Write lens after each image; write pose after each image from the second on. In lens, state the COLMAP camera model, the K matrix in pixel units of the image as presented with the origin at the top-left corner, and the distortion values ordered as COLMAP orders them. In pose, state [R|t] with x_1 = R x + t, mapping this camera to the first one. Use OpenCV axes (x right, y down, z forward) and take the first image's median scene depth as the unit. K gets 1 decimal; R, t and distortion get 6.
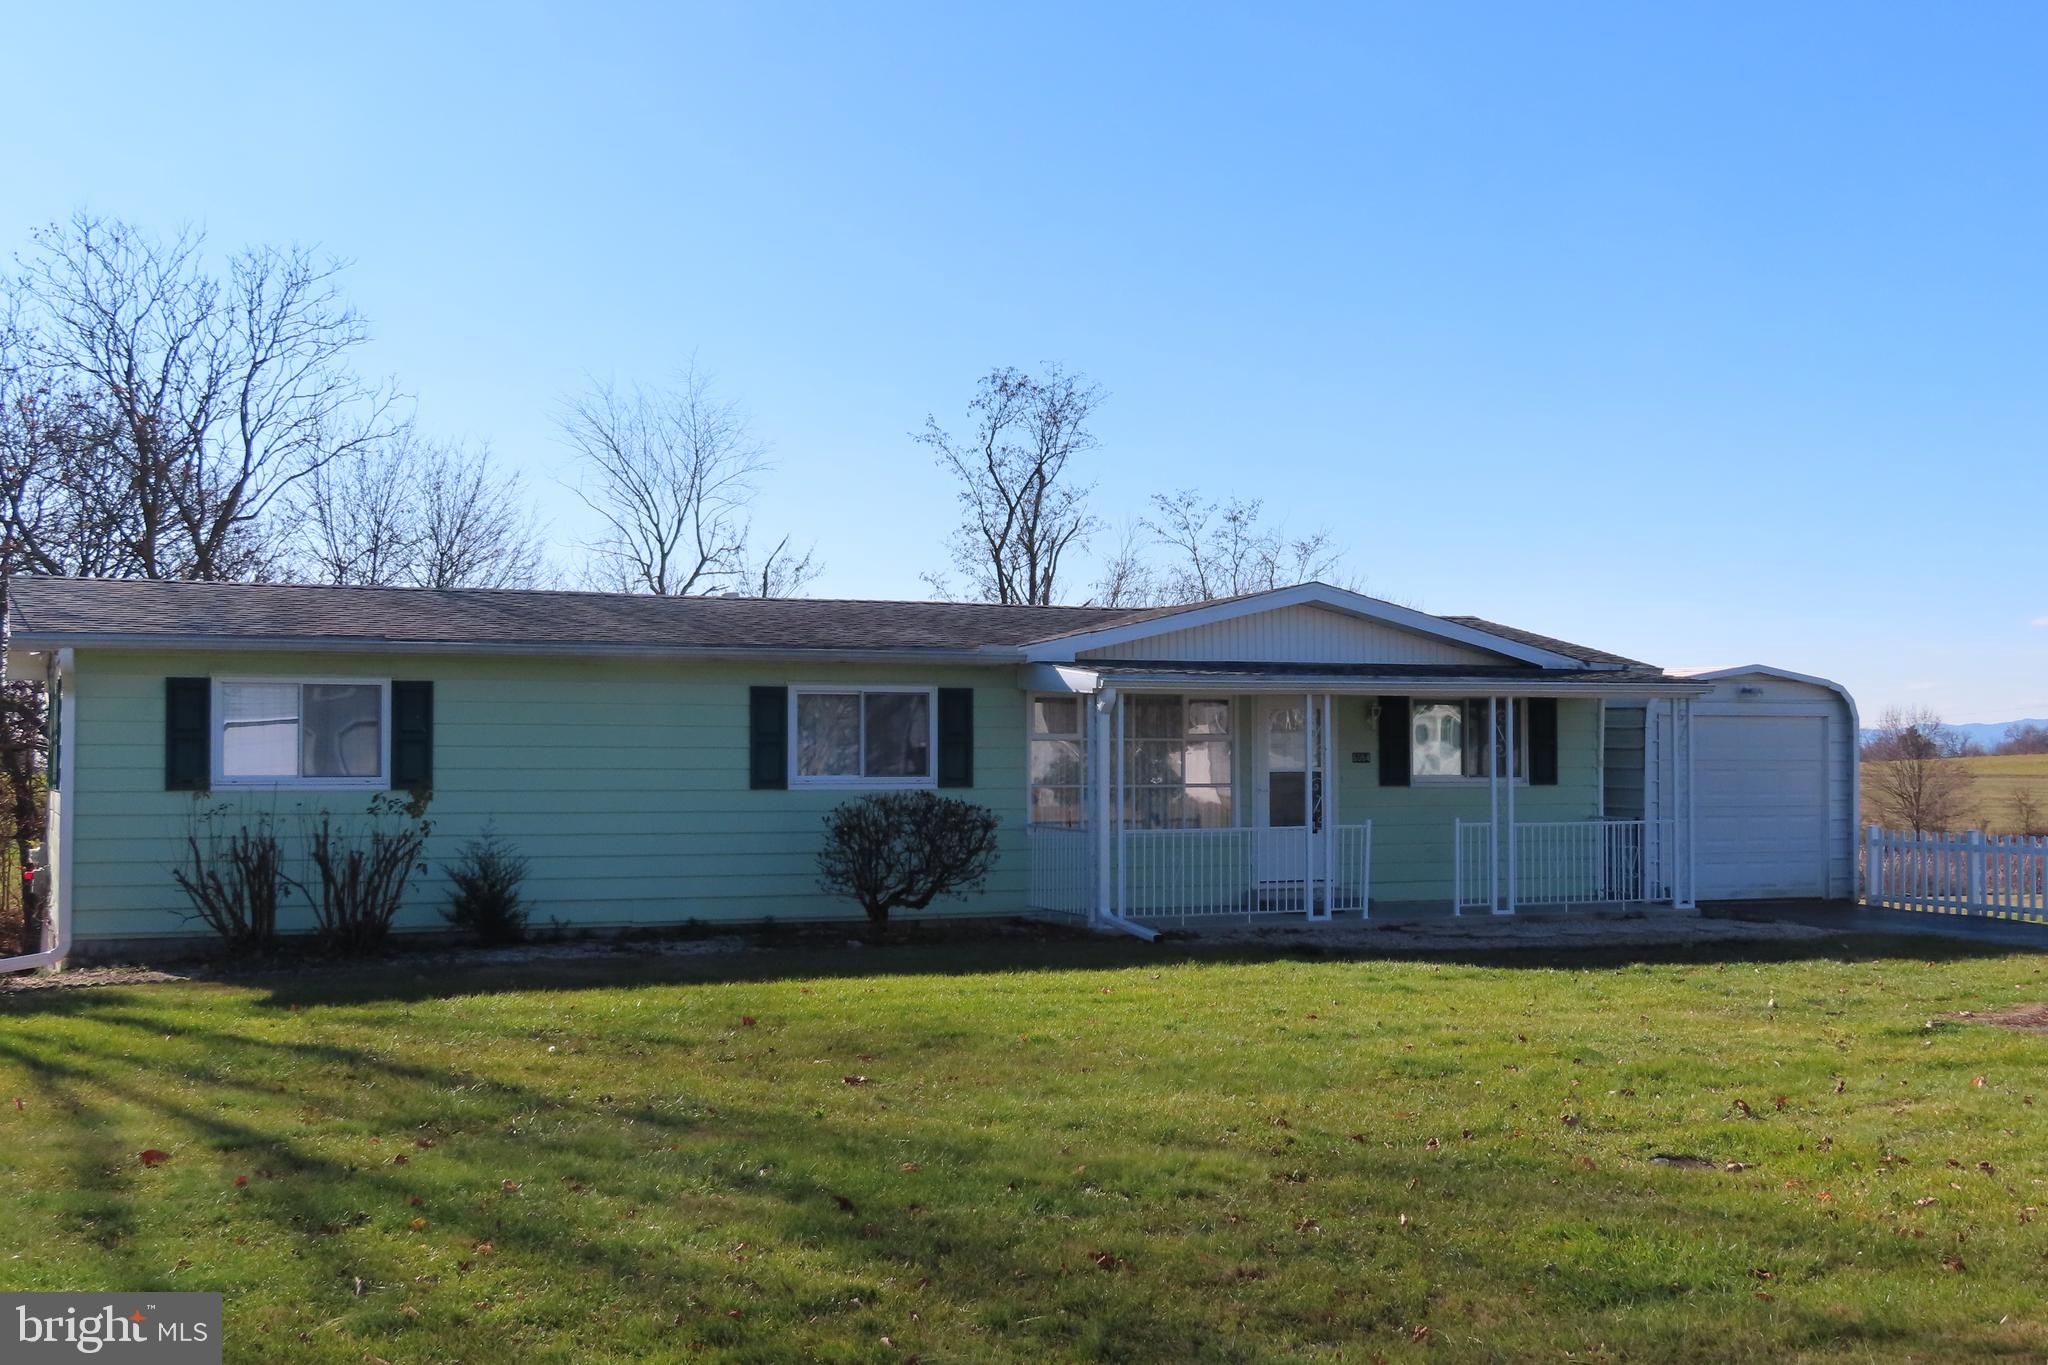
lens RADIAL K [[2404.3, 0, 1024.0], [0, 2404.3, 682.5], [0, 0, 1]] dist [0.010603, 0.018878]
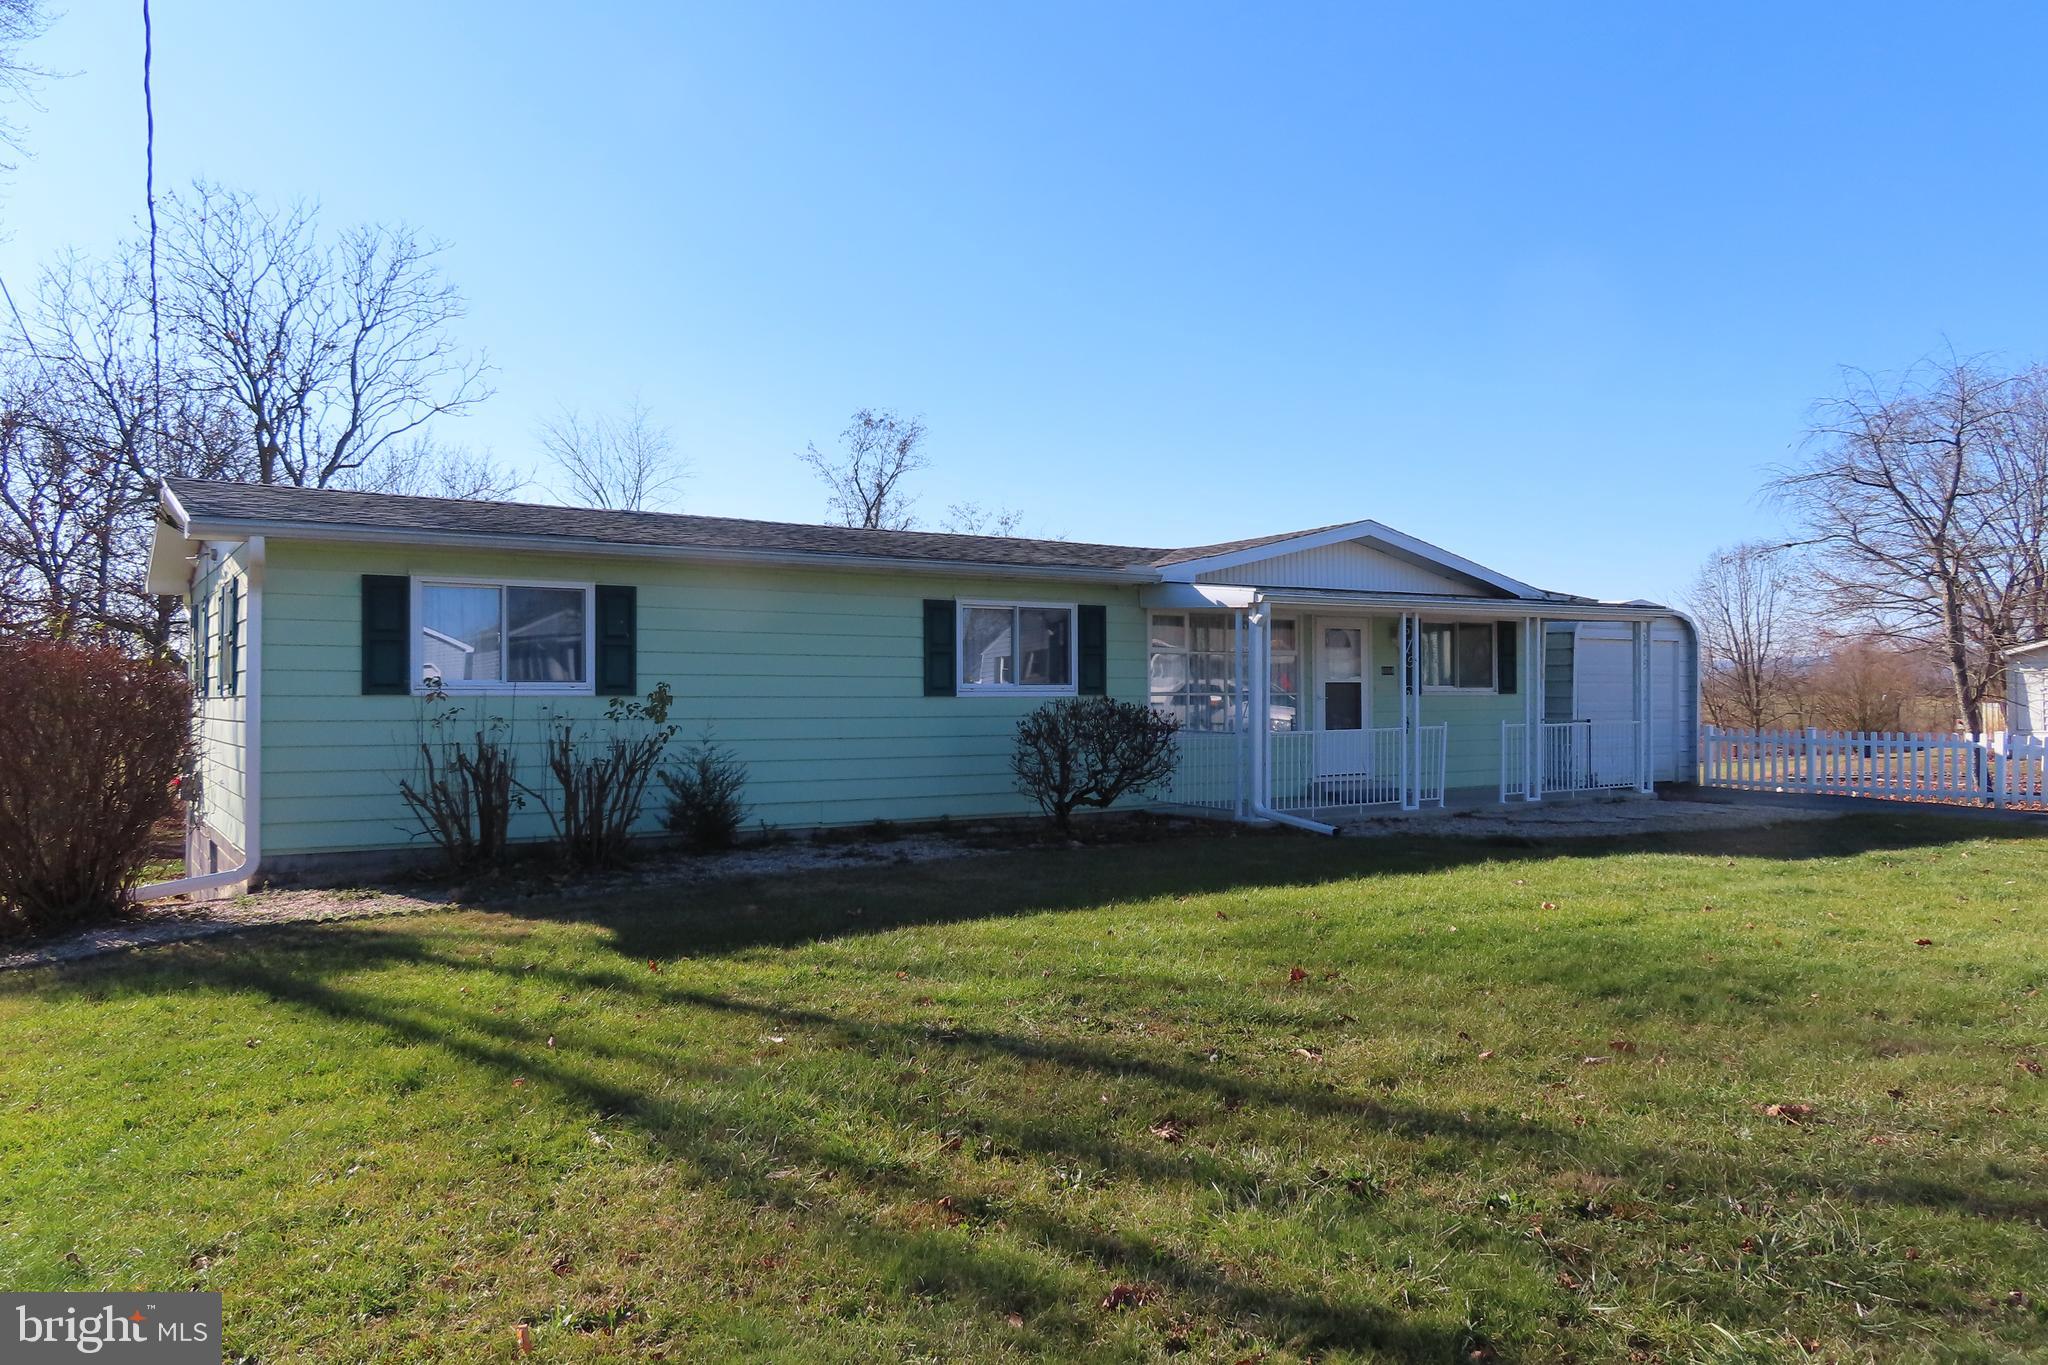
lens RADIAL K [[1455.0, 0, 1031.7], [0, 1455.0, 684.7], [0, 0, 1]] dist [-0.004157, -0.001848]
pose [[0.982590, 0.000146, 0.185788, -0.185720], [-0.005120, 0.999641, 0.026297, 0.022183], [-0.185717, -0.026790, 0.982238, 0.356381]]
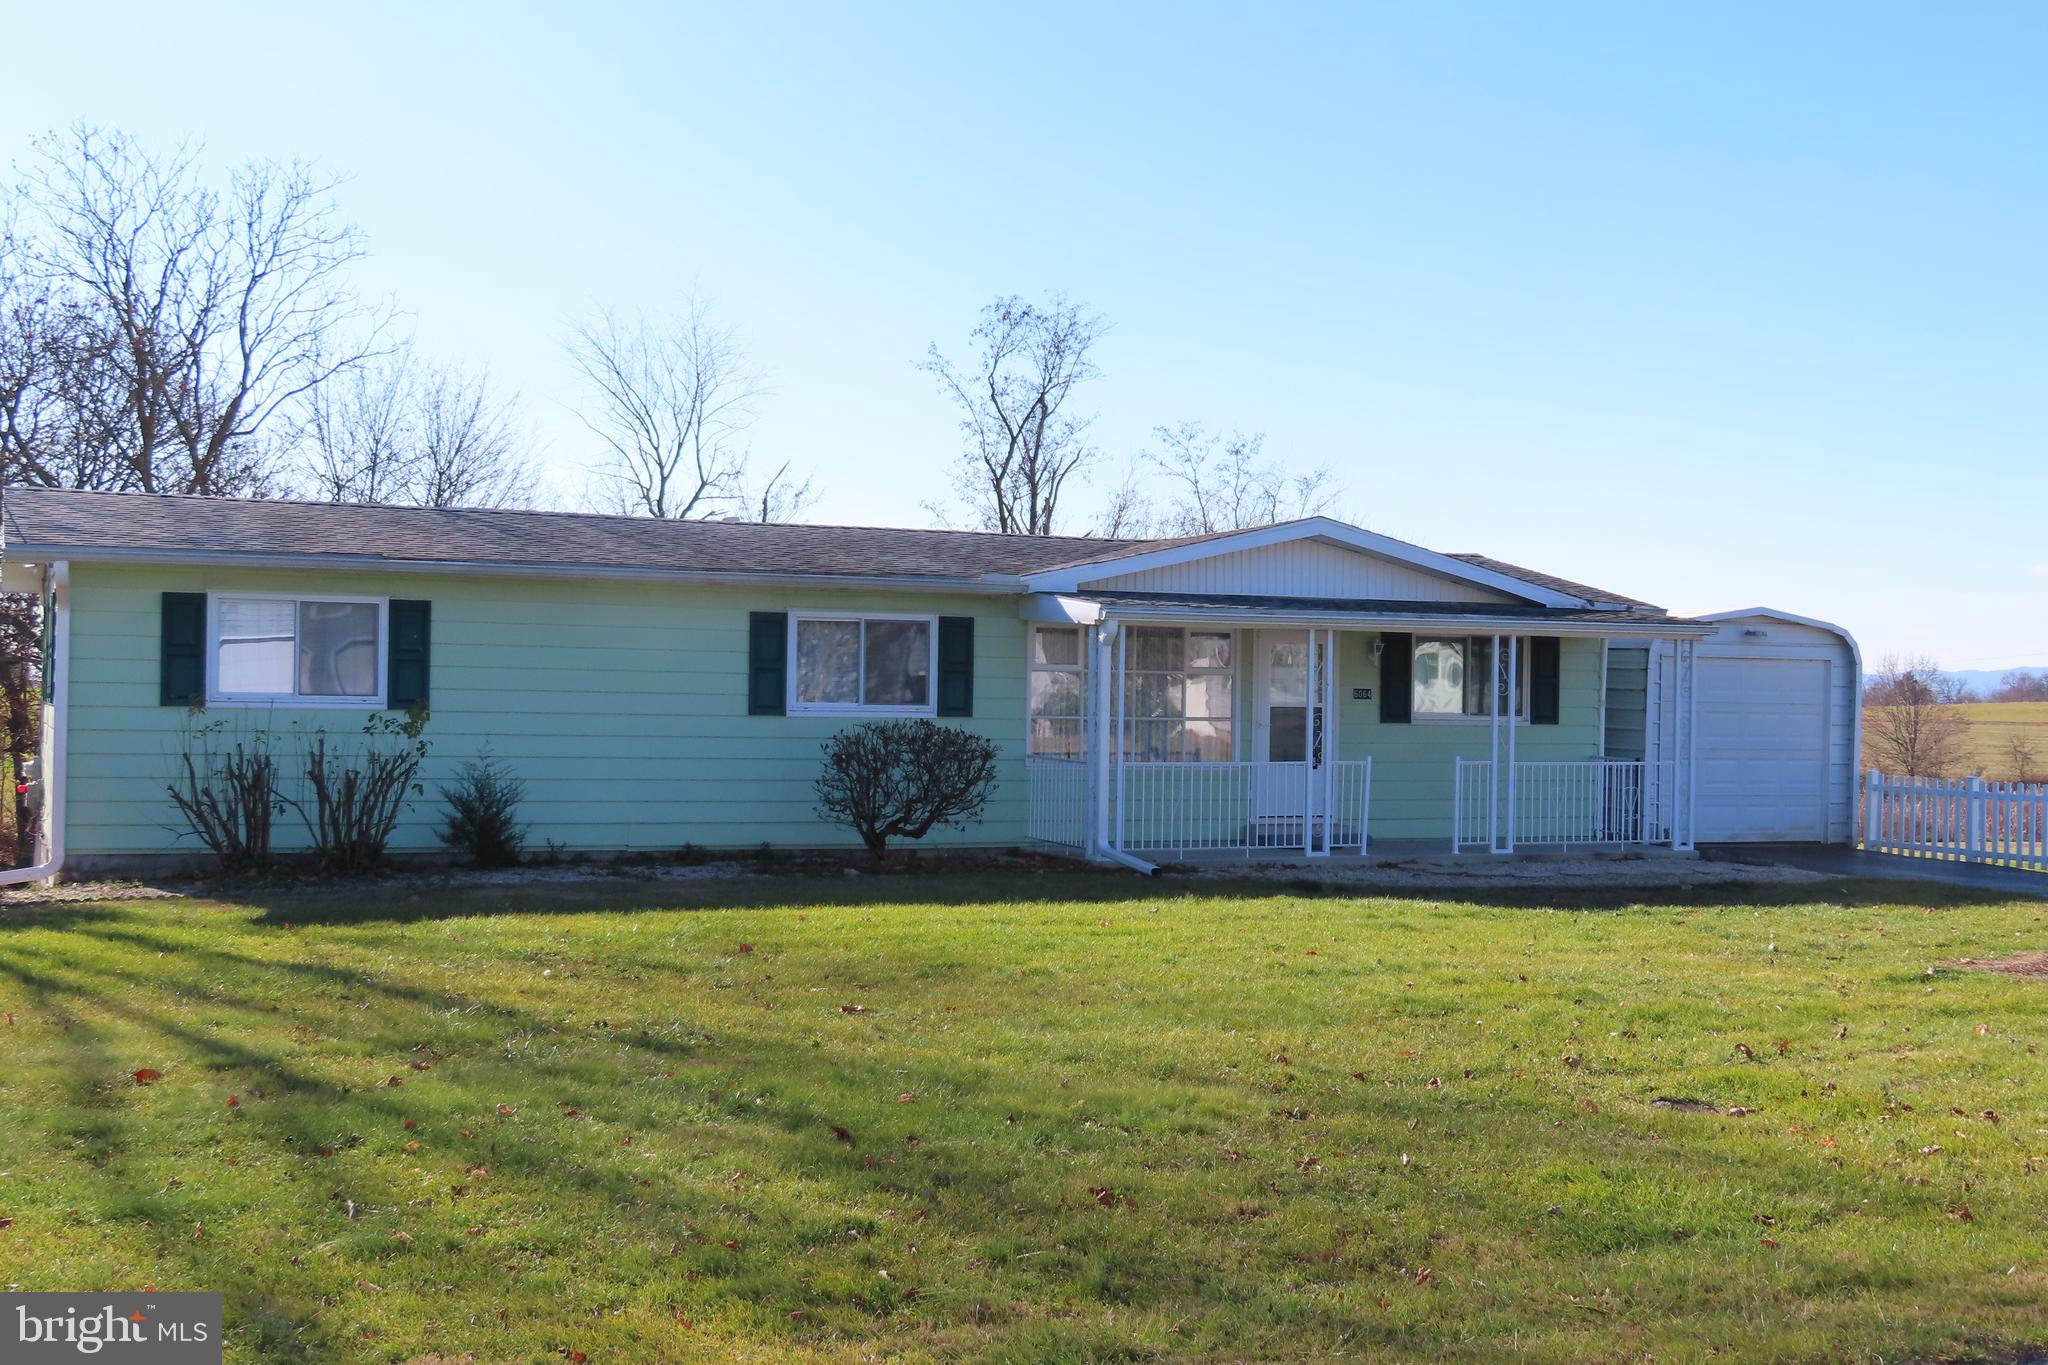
lens RADIAL K [[2403.8, 0, 1026.9], [0, 2403.8, 675.5], [0, 0, 1]] dist [0.010511, 0.009129]
pose [[0.999848, 0.017220, 0.002906, -0.001904], [-0.017289, 0.999515, 0.025889, 0.000334], [-0.002459, -0.025935, 0.999661, 0.005789]]
